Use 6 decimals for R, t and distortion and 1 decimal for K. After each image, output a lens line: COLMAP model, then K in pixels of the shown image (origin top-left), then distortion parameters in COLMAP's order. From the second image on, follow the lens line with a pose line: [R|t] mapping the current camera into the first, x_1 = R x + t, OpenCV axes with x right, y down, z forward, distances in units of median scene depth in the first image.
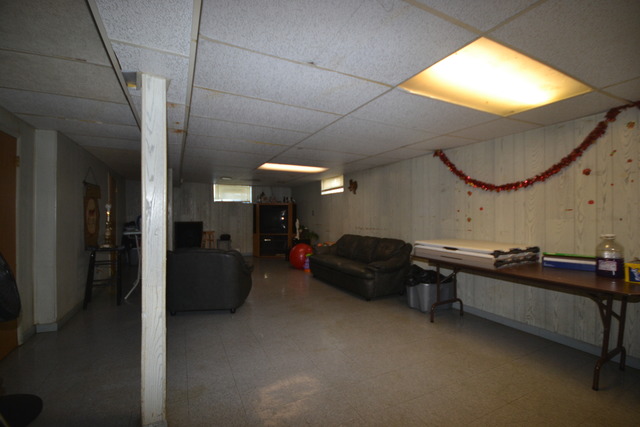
lens RADIAL K [[285.9, 0, 317.5], [0, 285.9, 216.8], [0, 0, 1]] dist [0.000765, 0.000331]
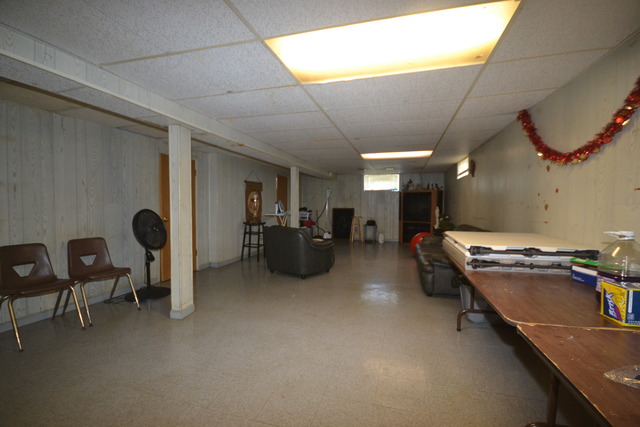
lens RADIAL K [[285.9, 0, 317.5], [0, 285.9, 216.8], [0, 0, 1]] dist [0.000765, 0.000331]
pose [[0.729188, 0.033024, -0.683516, 0.328805], [-0.006297, 0.999116, 0.041555, 0.004636], [0.684284, -0.025997, 0.728752, 0.065597]]
